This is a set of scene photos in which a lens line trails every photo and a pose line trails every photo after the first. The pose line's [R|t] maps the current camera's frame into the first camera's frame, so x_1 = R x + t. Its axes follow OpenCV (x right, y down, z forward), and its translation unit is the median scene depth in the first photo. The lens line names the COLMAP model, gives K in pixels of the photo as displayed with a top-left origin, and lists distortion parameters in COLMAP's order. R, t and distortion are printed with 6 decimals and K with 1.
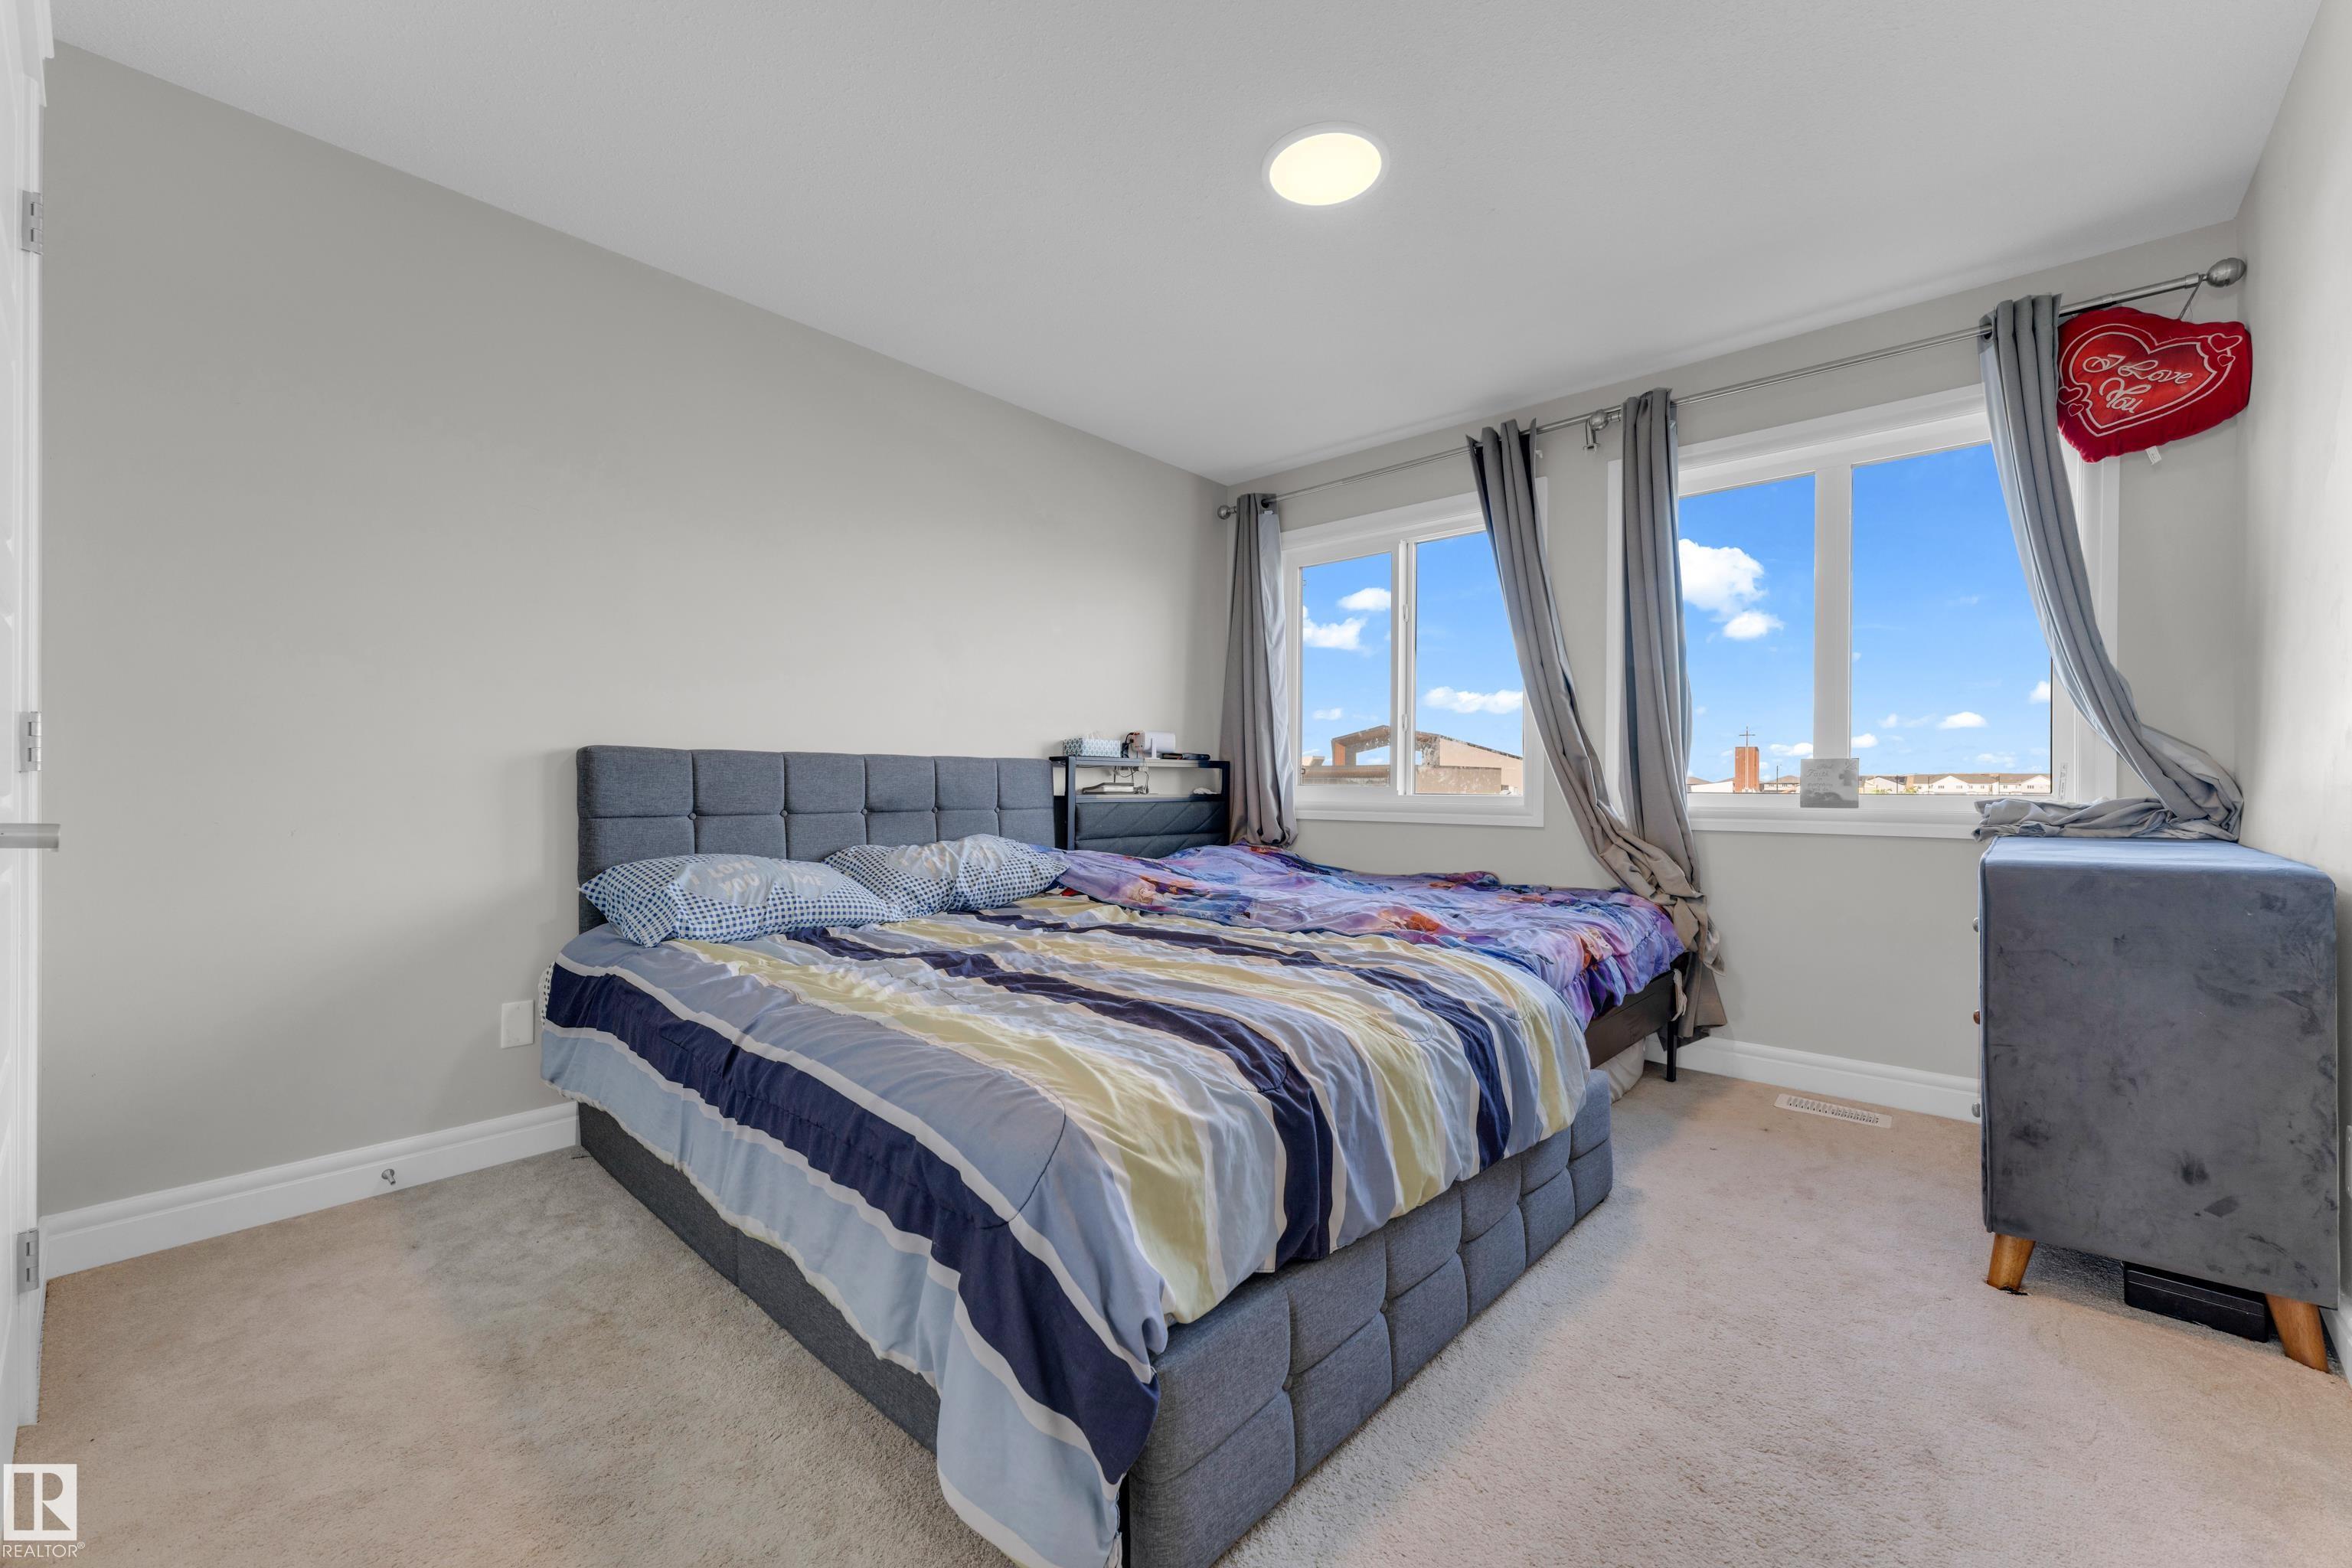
lens RADIAL K [[947.3, 0, 1176.9], [0, 947.3, 787.7], [0, 0, 1]] dist [0.000308, 0.000094]
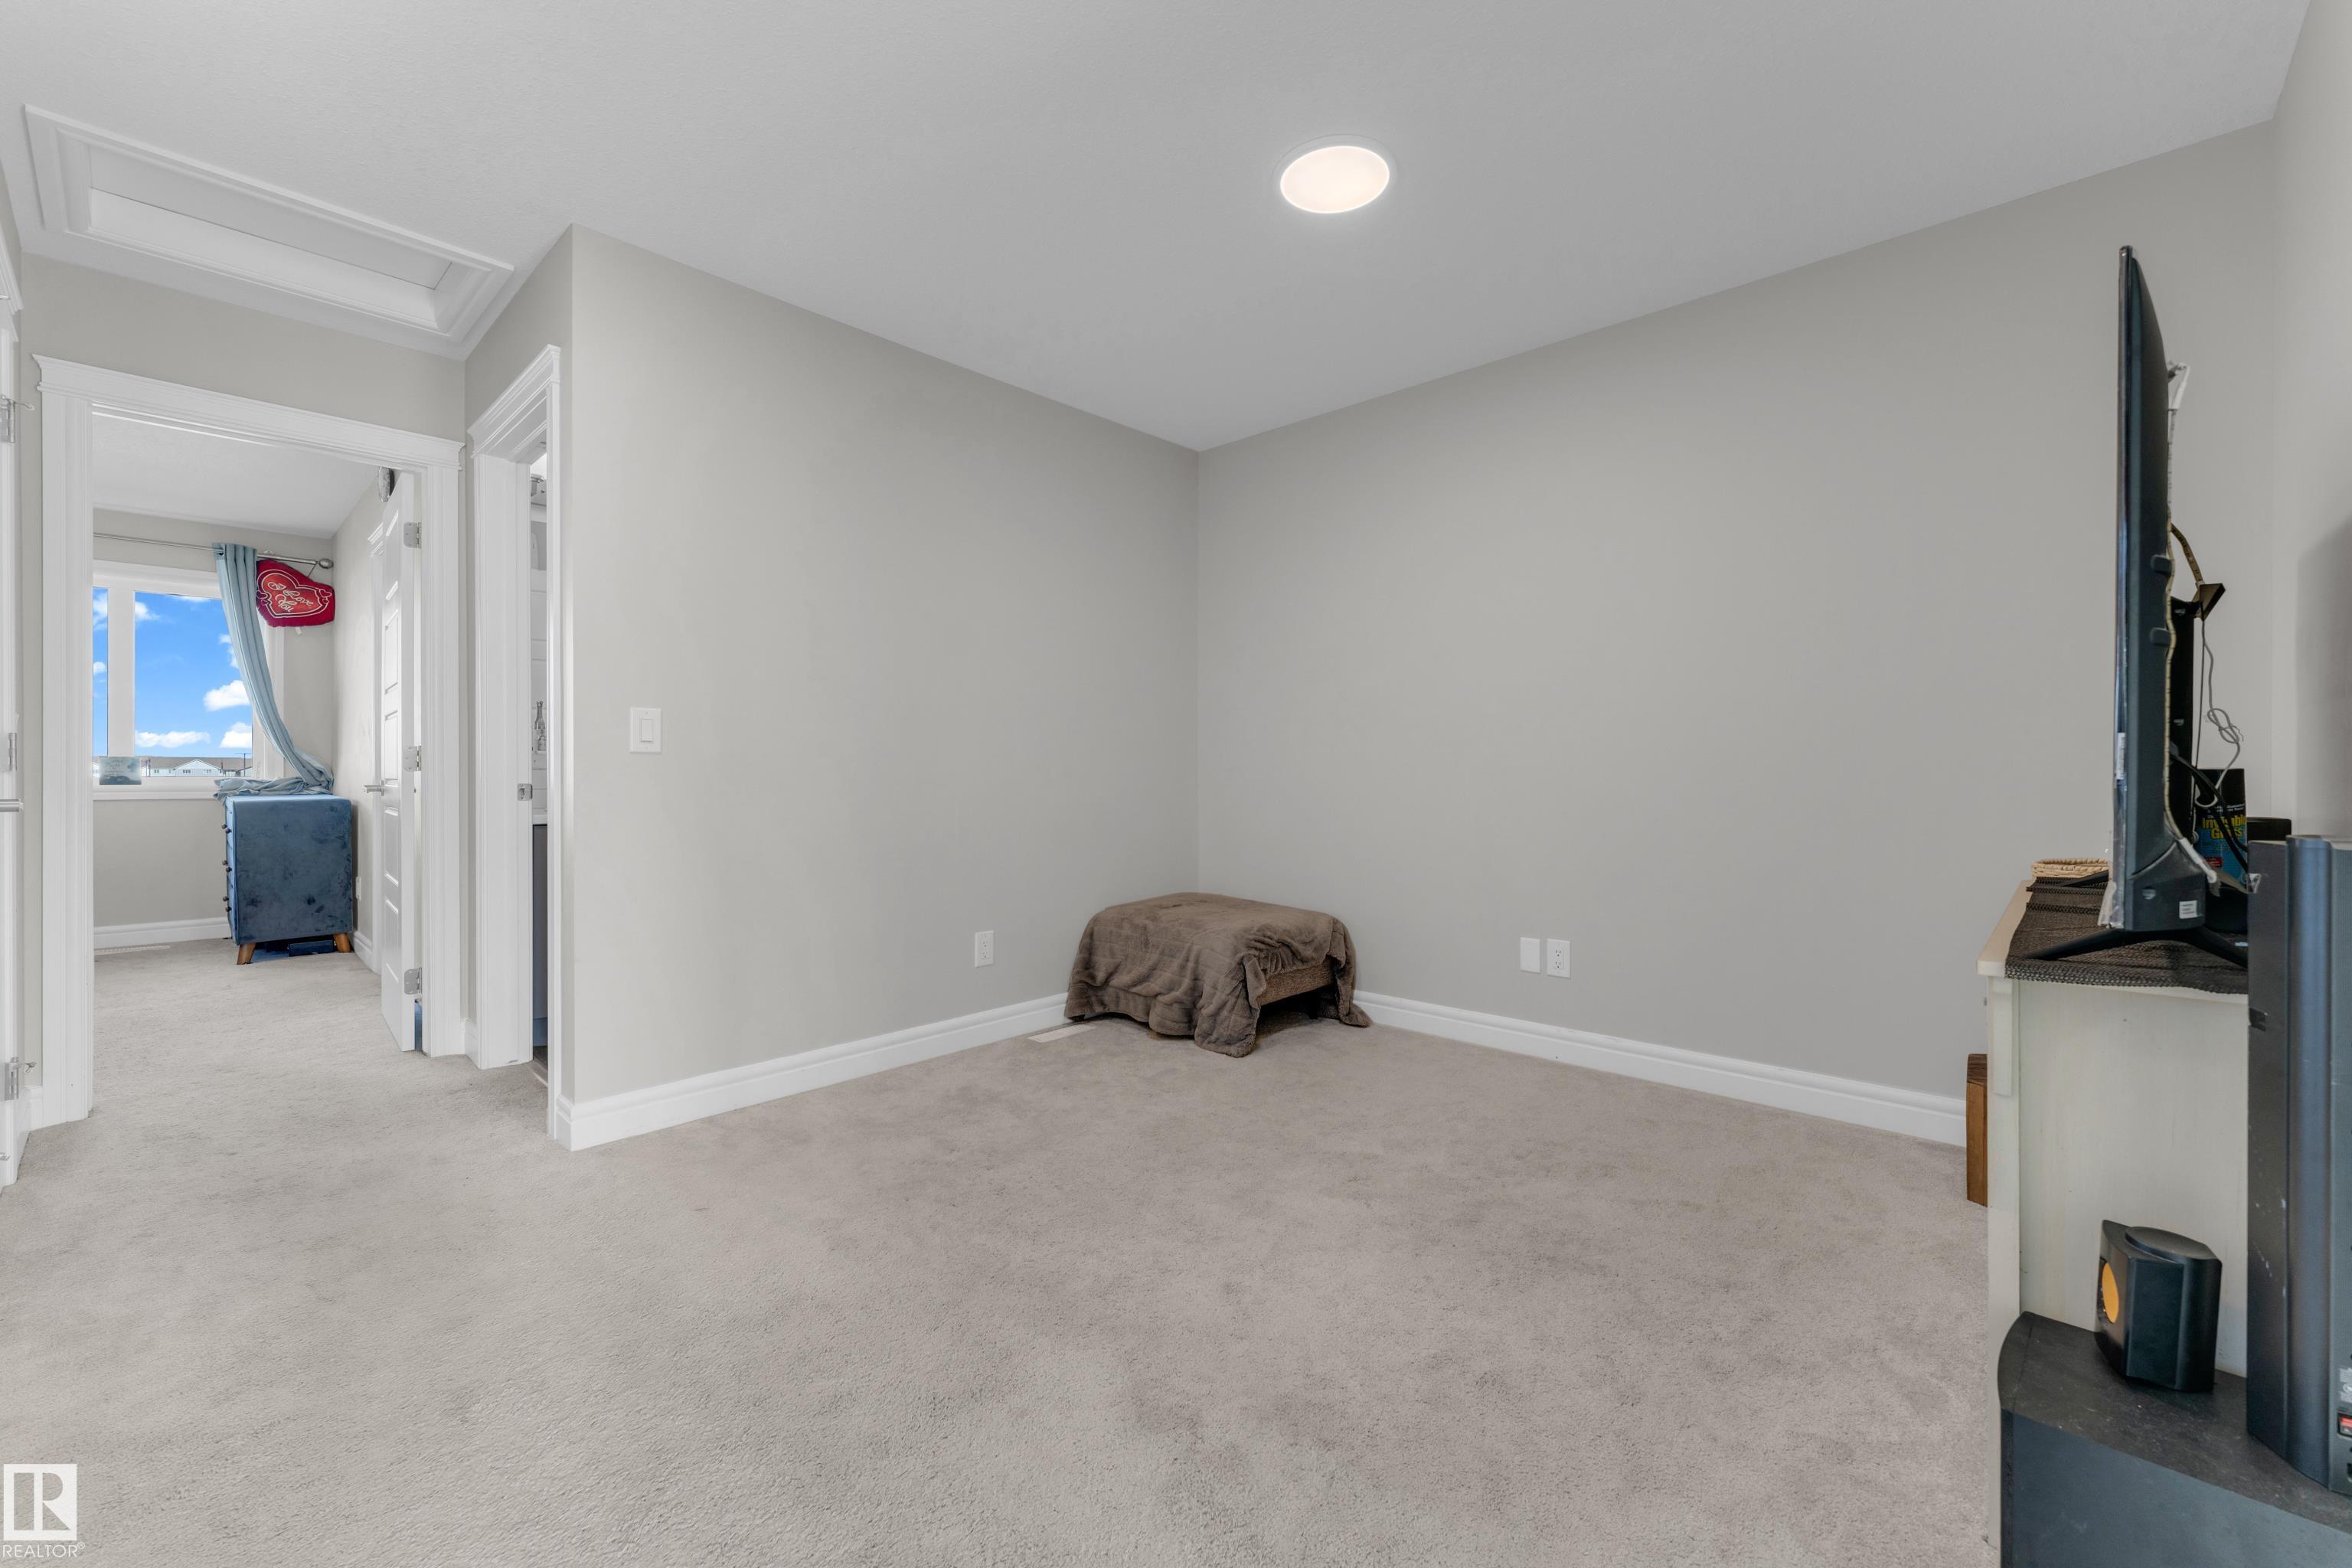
lens RADIAL K [[947.3, 0, 1191.5], [0, 947.3, 773.2], [0, 0, 1]] dist [0.000308, 0.000094]
pose [[0.021784, -0.003534, 0.999756, -1.251862], [0.002699, 0.999990, 0.003476, -0.000772], [-0.999759, 0.002623, 0.021793, -1.244743]]
